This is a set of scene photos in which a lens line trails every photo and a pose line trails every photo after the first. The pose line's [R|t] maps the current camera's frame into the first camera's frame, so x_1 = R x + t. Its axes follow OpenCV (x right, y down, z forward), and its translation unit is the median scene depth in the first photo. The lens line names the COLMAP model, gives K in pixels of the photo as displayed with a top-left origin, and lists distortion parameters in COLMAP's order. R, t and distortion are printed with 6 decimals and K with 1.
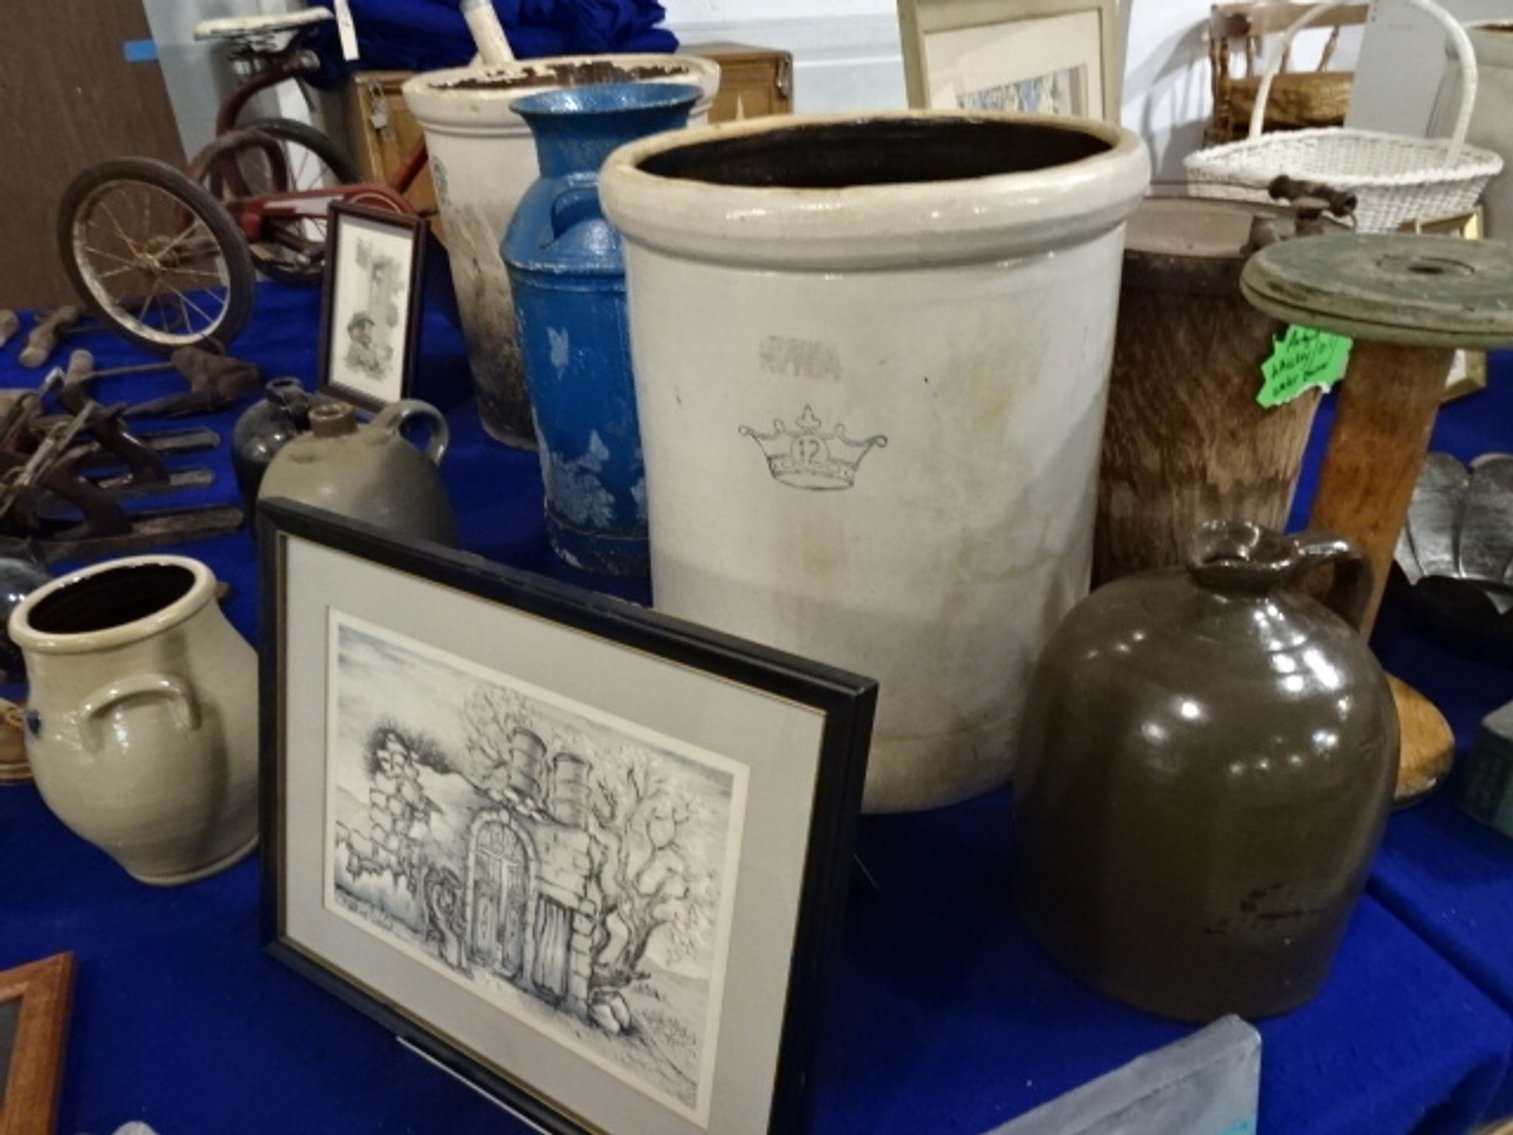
lens RADIAL K [[1083.8, 0, 756.5], [0, 1083.8, 567.5], [0, 0, 1]] dist [0.014747, 0.004935]
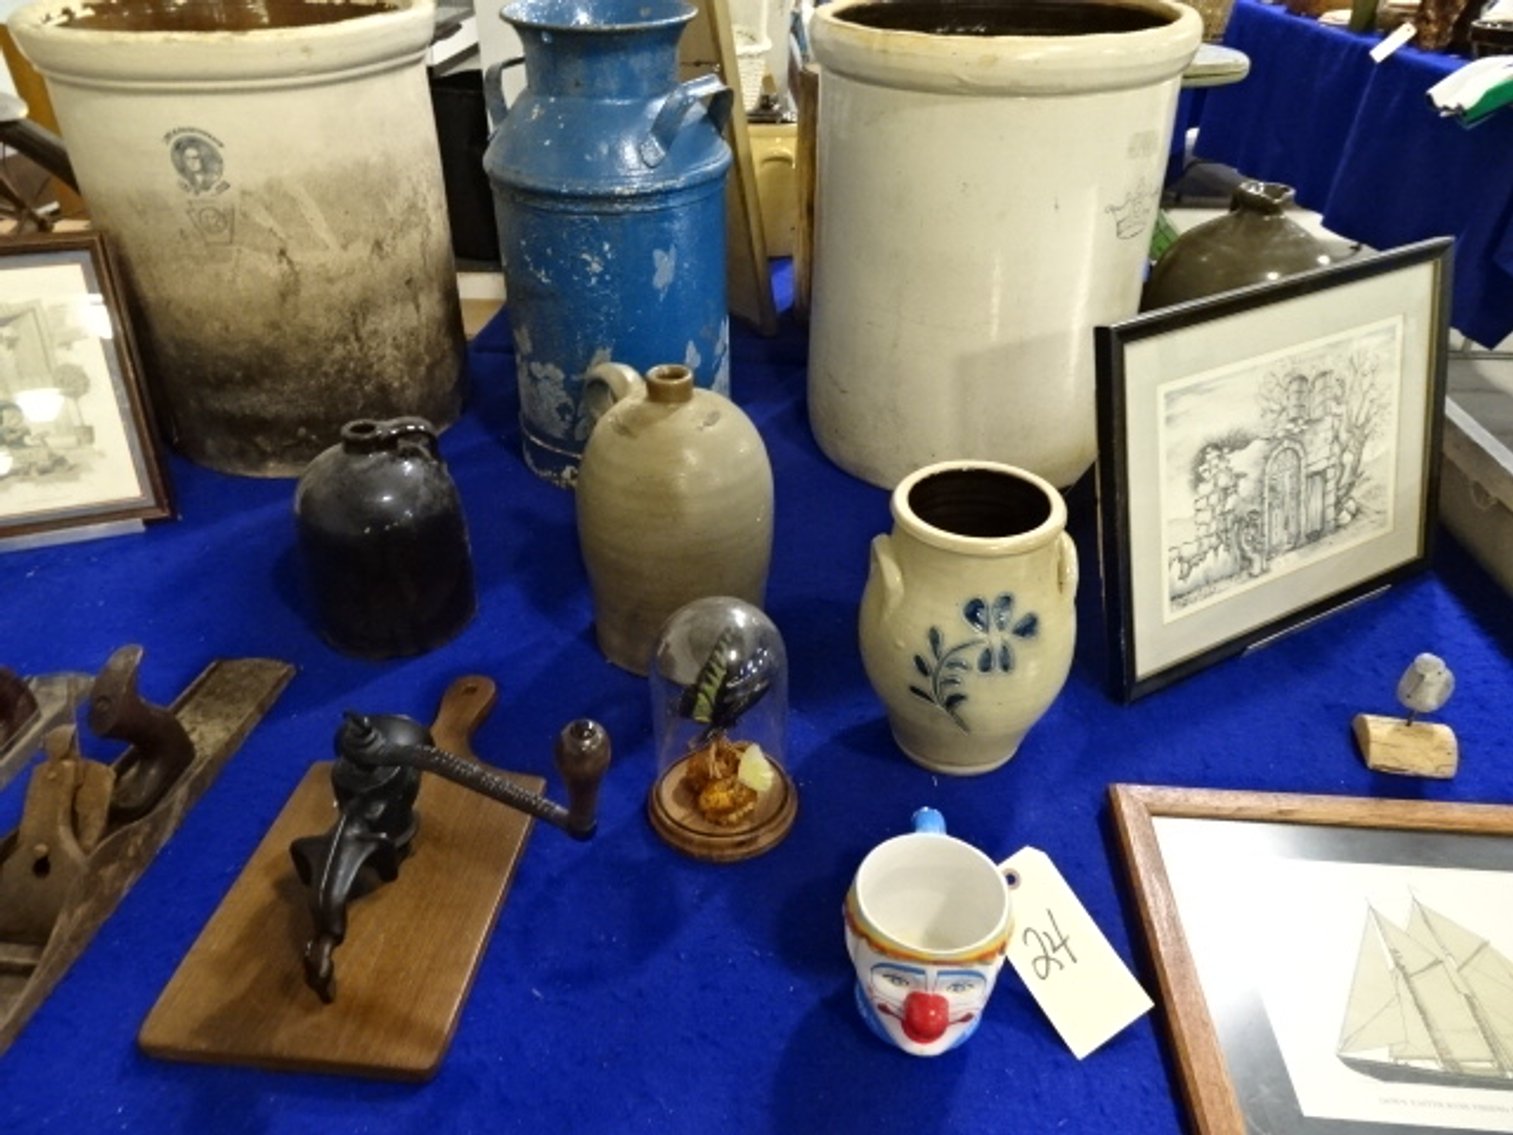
lens RADIAL K [[1083.8, 0, 756.5], [0, 1083.8, 567.5], [0, 0, 1]] dist [0.014747, 0.004935]
pose [[0.470930, -0.453596, 0.756621, -1.749146], [0.414180, 0.870961, 0.264353, -0.324135], [-0.778897, 0.188885, 0.598032, 0.653685]]
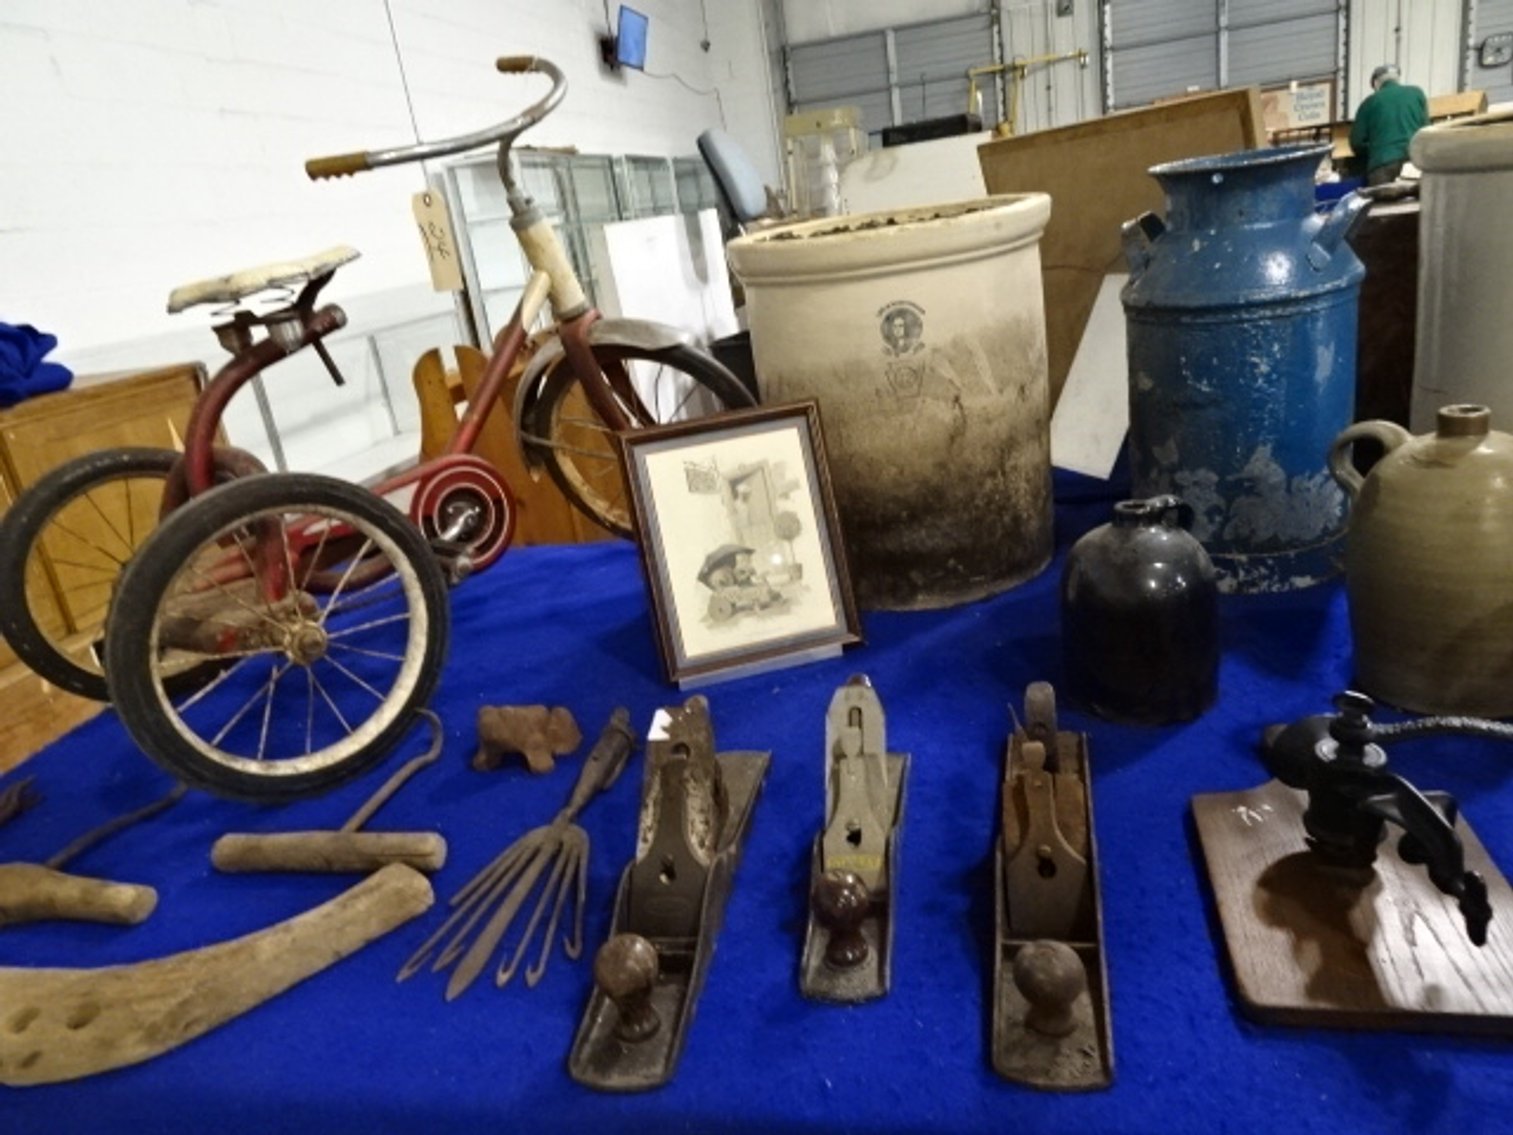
lens RADIAL K [[1083.8, 0, 756.5], [0, 1083.8, 567.5], [0, 0, 1]] dist [0.014747, 0.004935]
pose [[0.584698, -0.312872, 0.748492, -2.357238], [0.506320, 0.861621, -0.035360, -0.466024], [-0.633853, 0.399651, 0.662201, 1.227043]]
